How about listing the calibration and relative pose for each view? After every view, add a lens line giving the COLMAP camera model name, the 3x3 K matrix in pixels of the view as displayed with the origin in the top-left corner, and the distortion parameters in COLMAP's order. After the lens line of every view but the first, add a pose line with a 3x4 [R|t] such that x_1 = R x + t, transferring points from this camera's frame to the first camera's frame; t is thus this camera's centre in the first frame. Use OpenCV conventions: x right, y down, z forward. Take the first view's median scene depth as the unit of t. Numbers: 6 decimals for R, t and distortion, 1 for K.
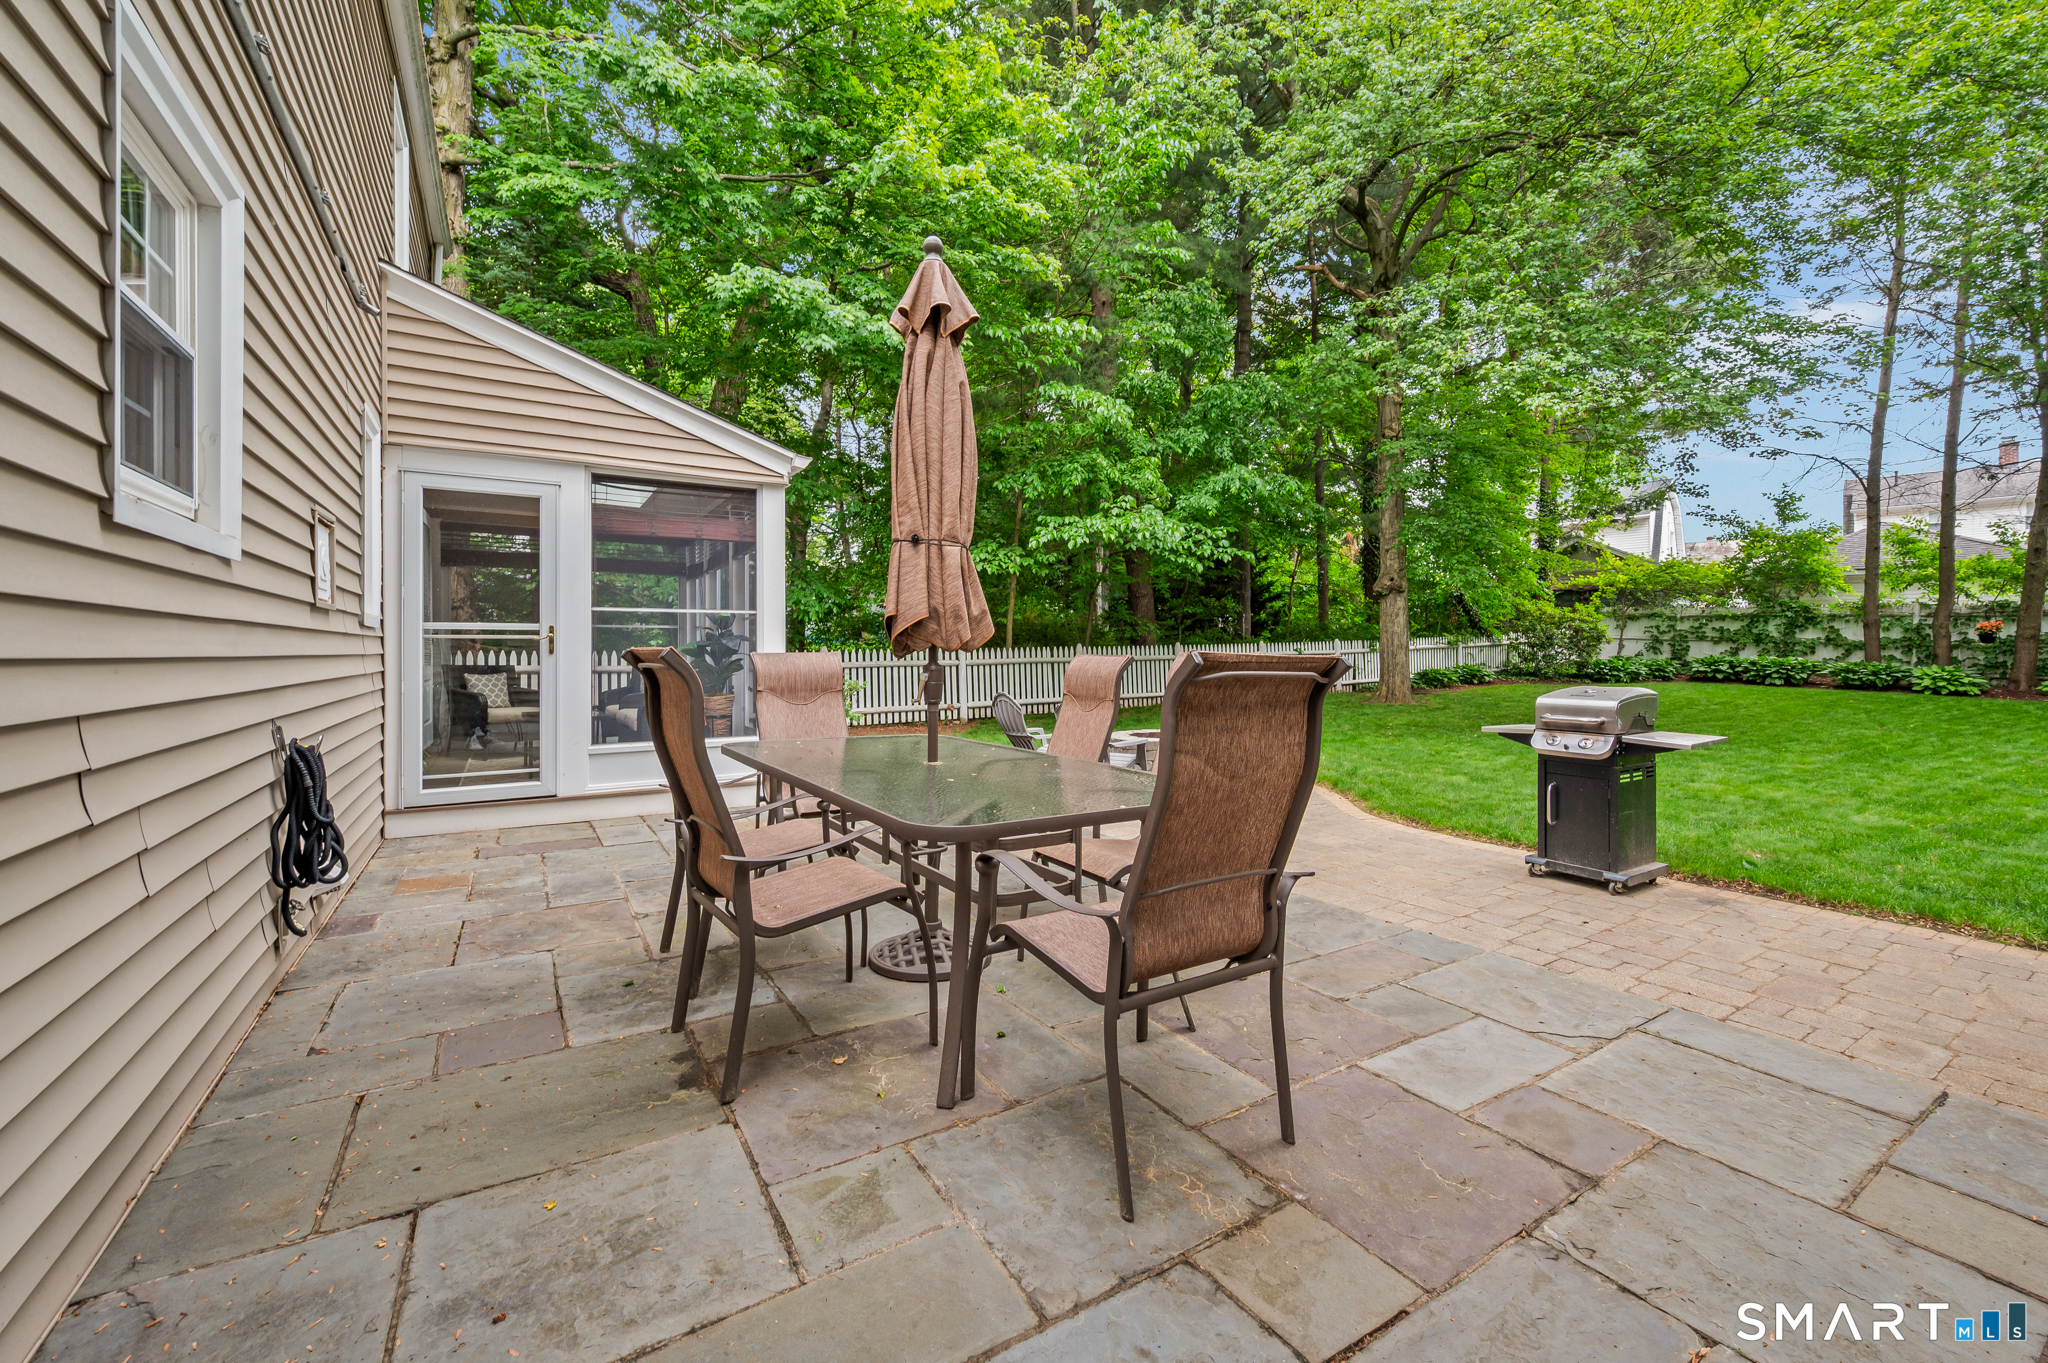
lens RADIAL K [[841.2, 0, 1028.3], [0, 841.2, 646.0], [0, 0, 1]] dist [0.000078, -0.000011]
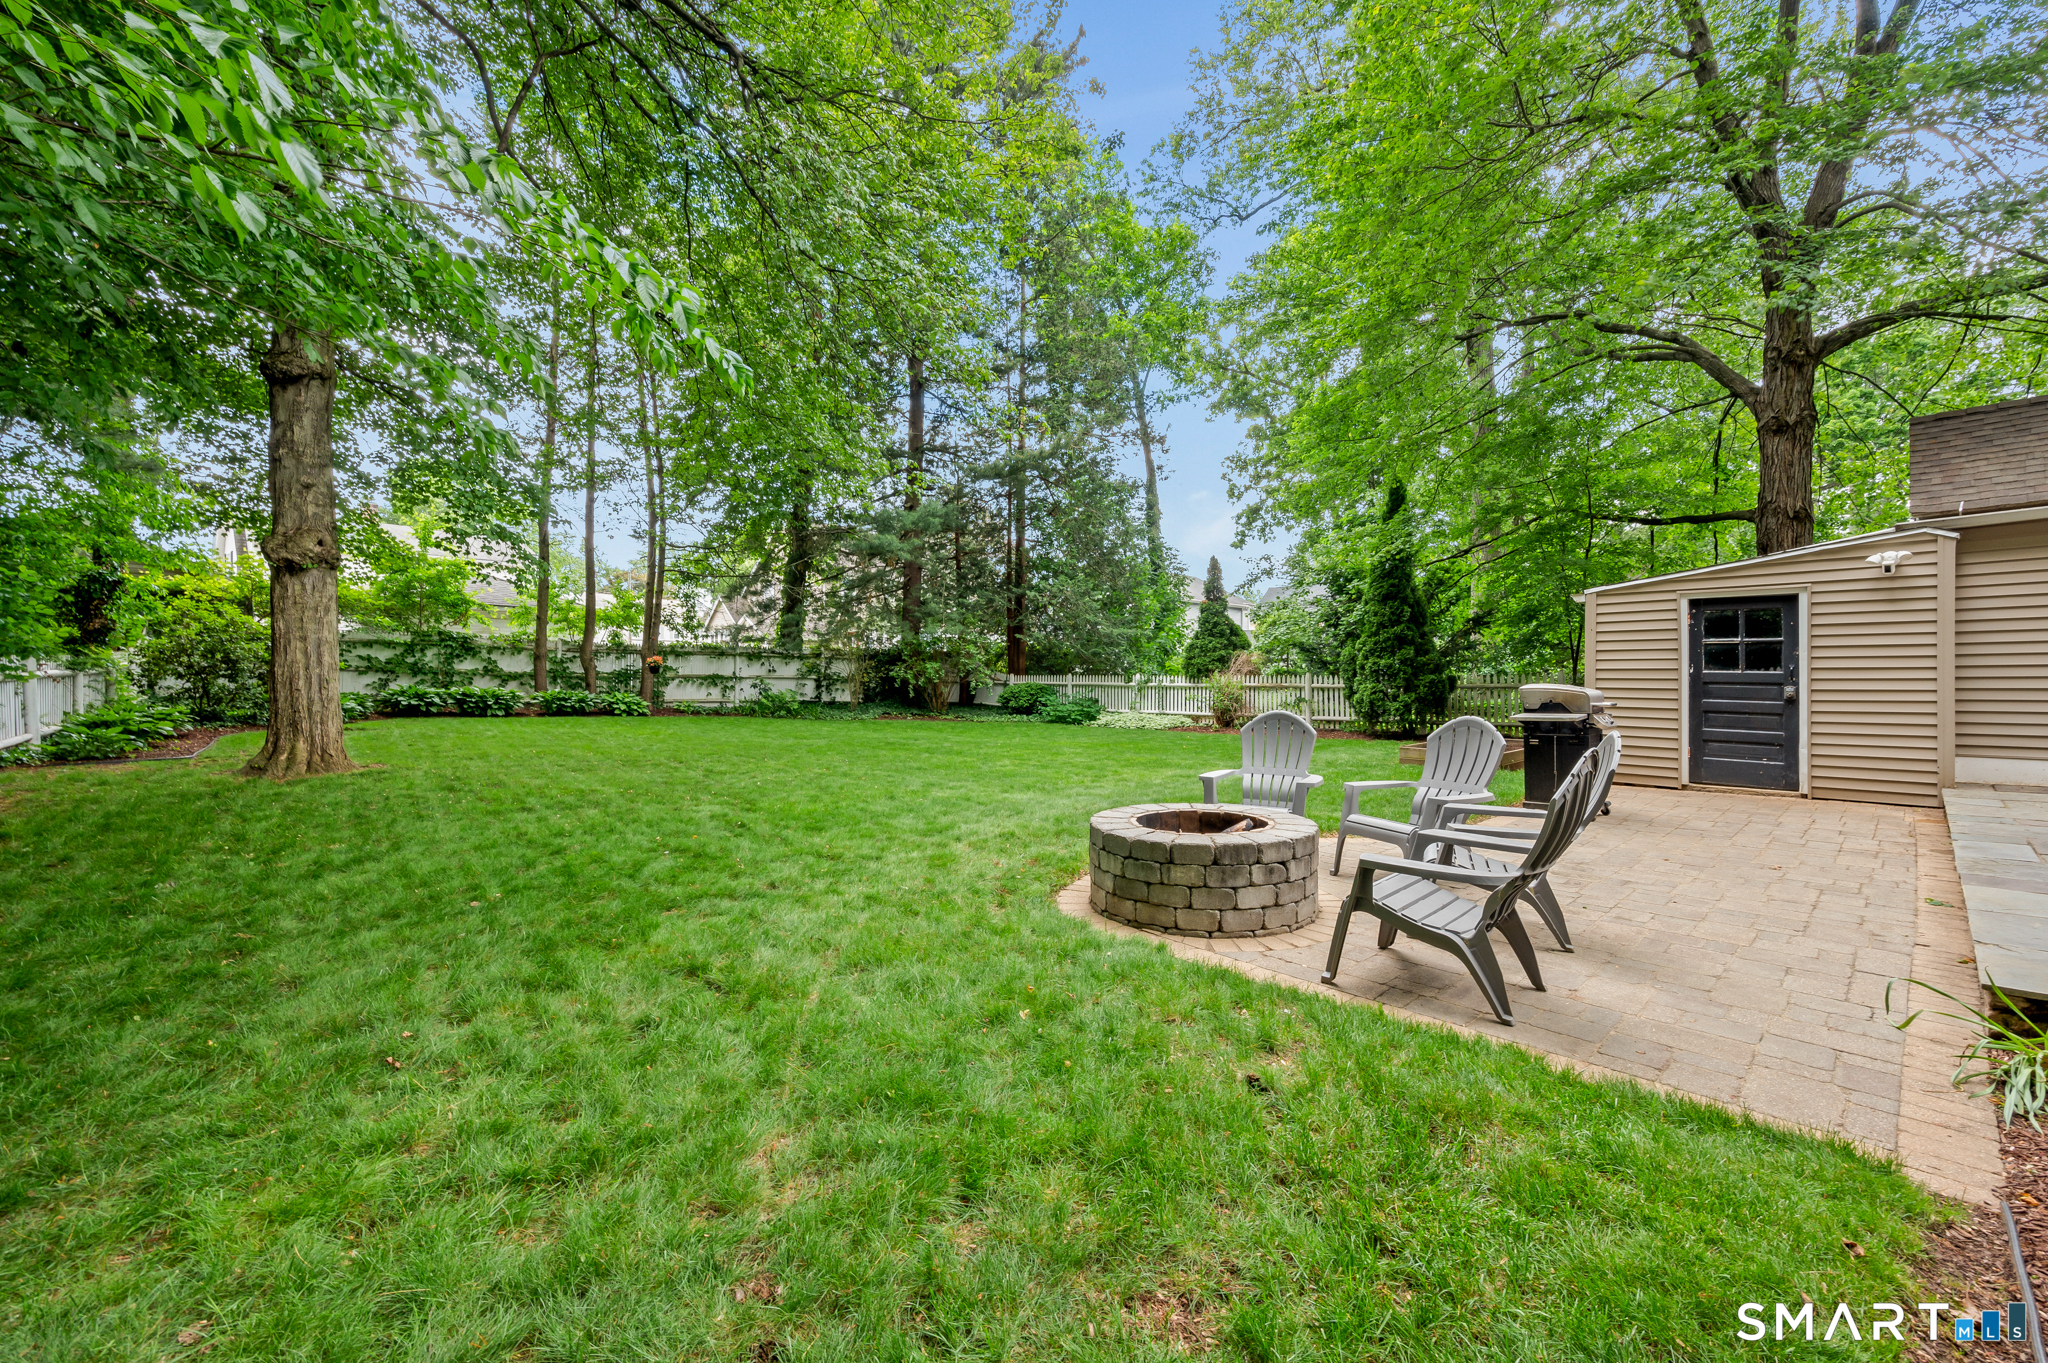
lens RADIAL K [[816.5, 0, 1024.0], [0, 816.5, 681.5], [0, 0, 1]] dist [0.001690, 0.000169]
pose [[-0.177715, 0.002781, 0.984078, -0.135072], [0.004523, 0.999988, -0.002009, 0.010446], [-0.984072, 0.004094, -0.177725, 0.523713]]
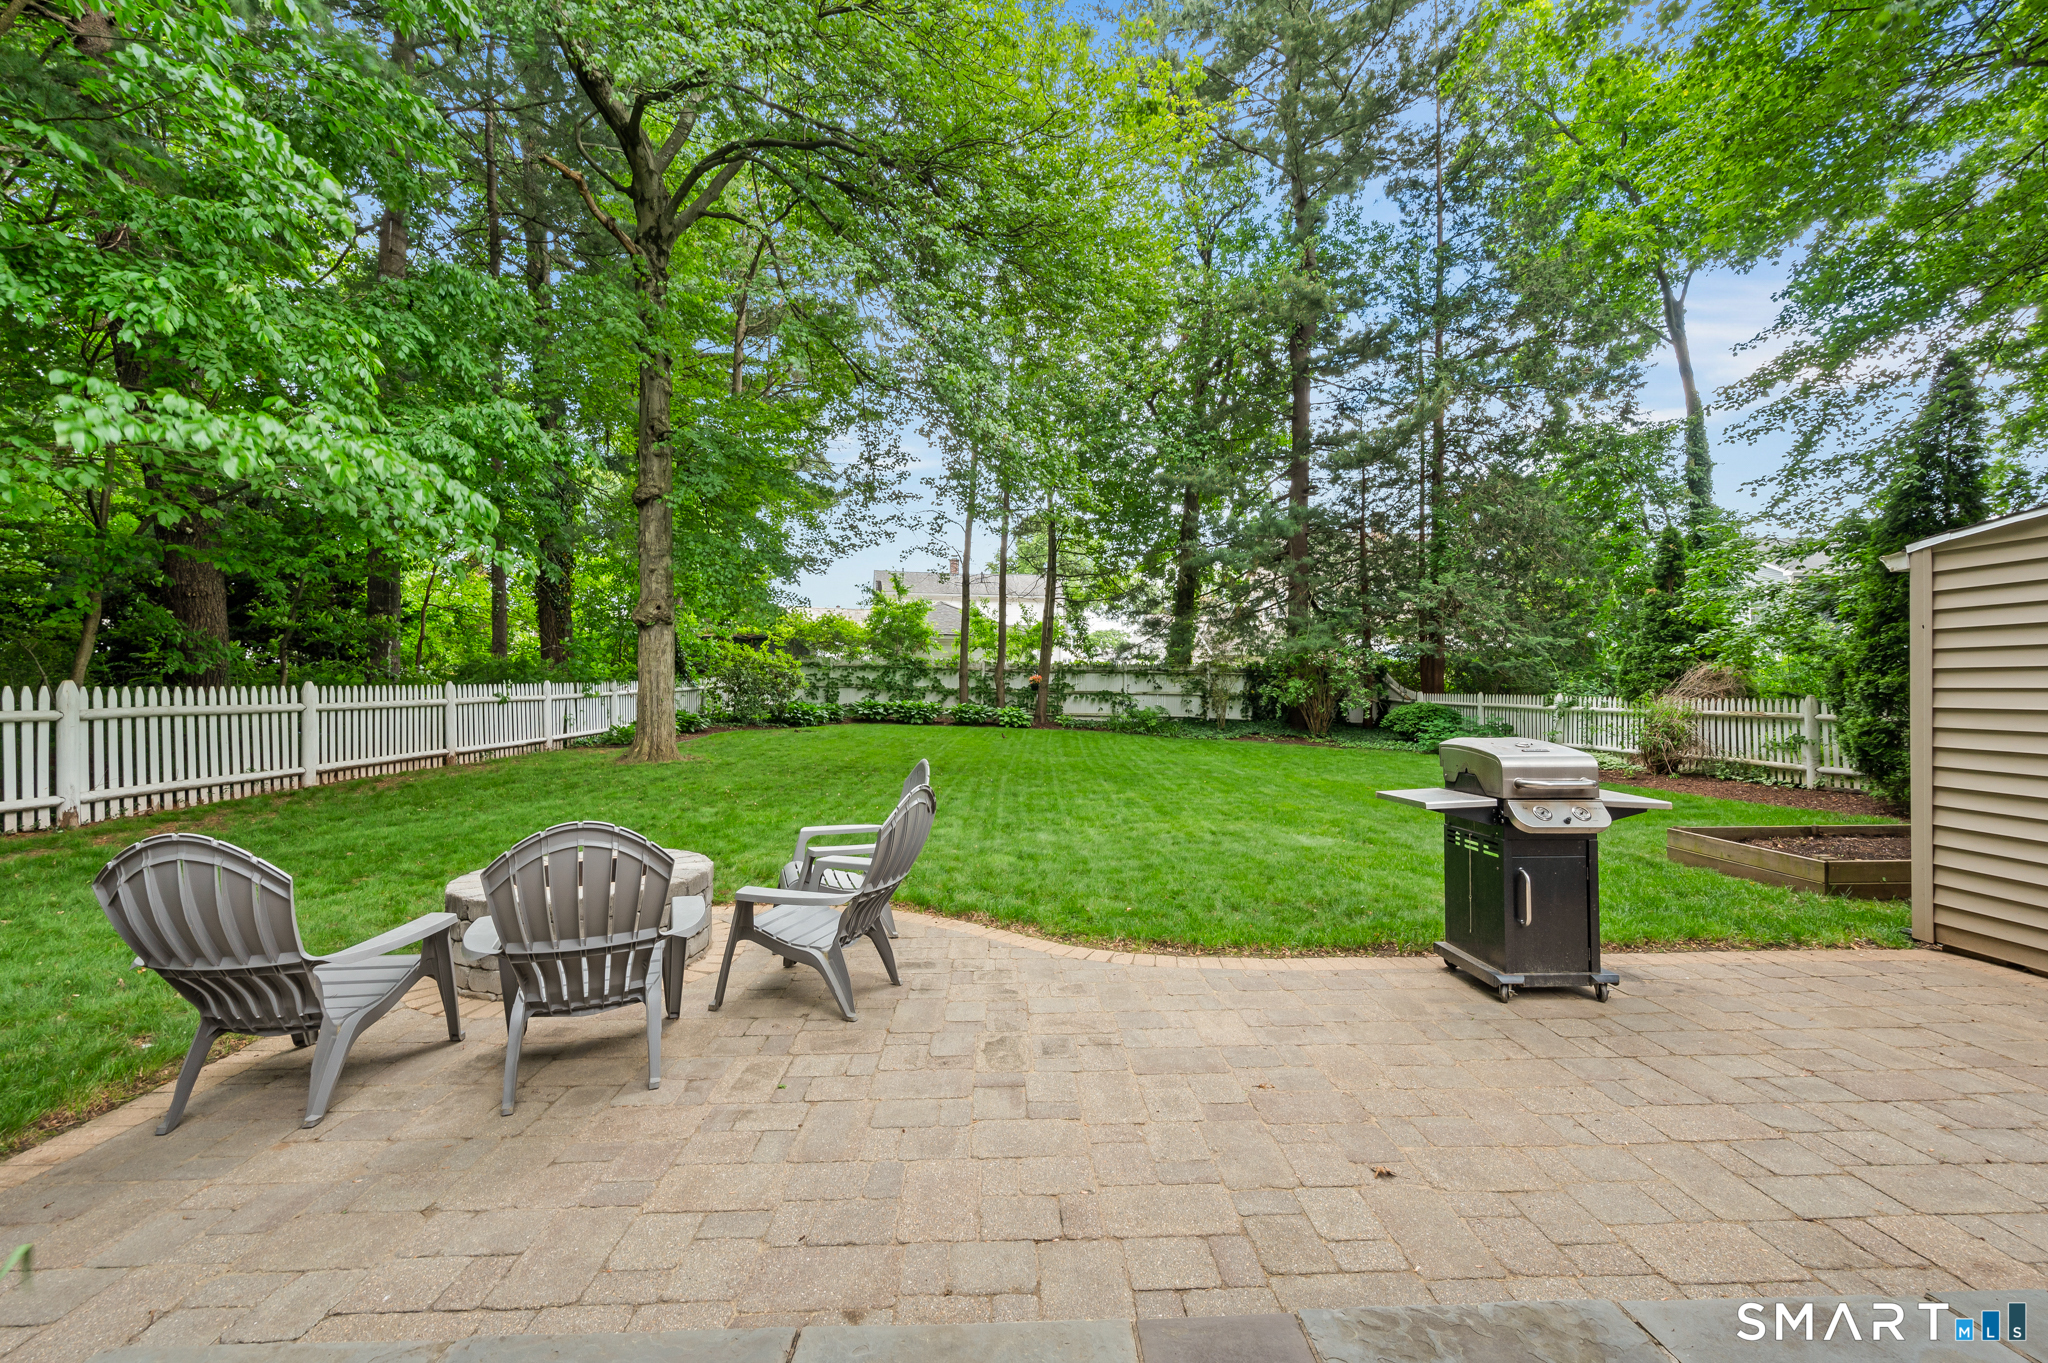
lens RADIAL K [[816.5, 0, 1024.0], [0, 816.5, 681.5], [0, 0, 1]] dist [0.001690, 0.000169]
pose [[0.501999, 0.015160, 0.864735, -0.057337], [-0.003982, 0.999876, -0.015218, 0.001713], [-0.864859, 0.004196, 0.501997, 0.248553]]
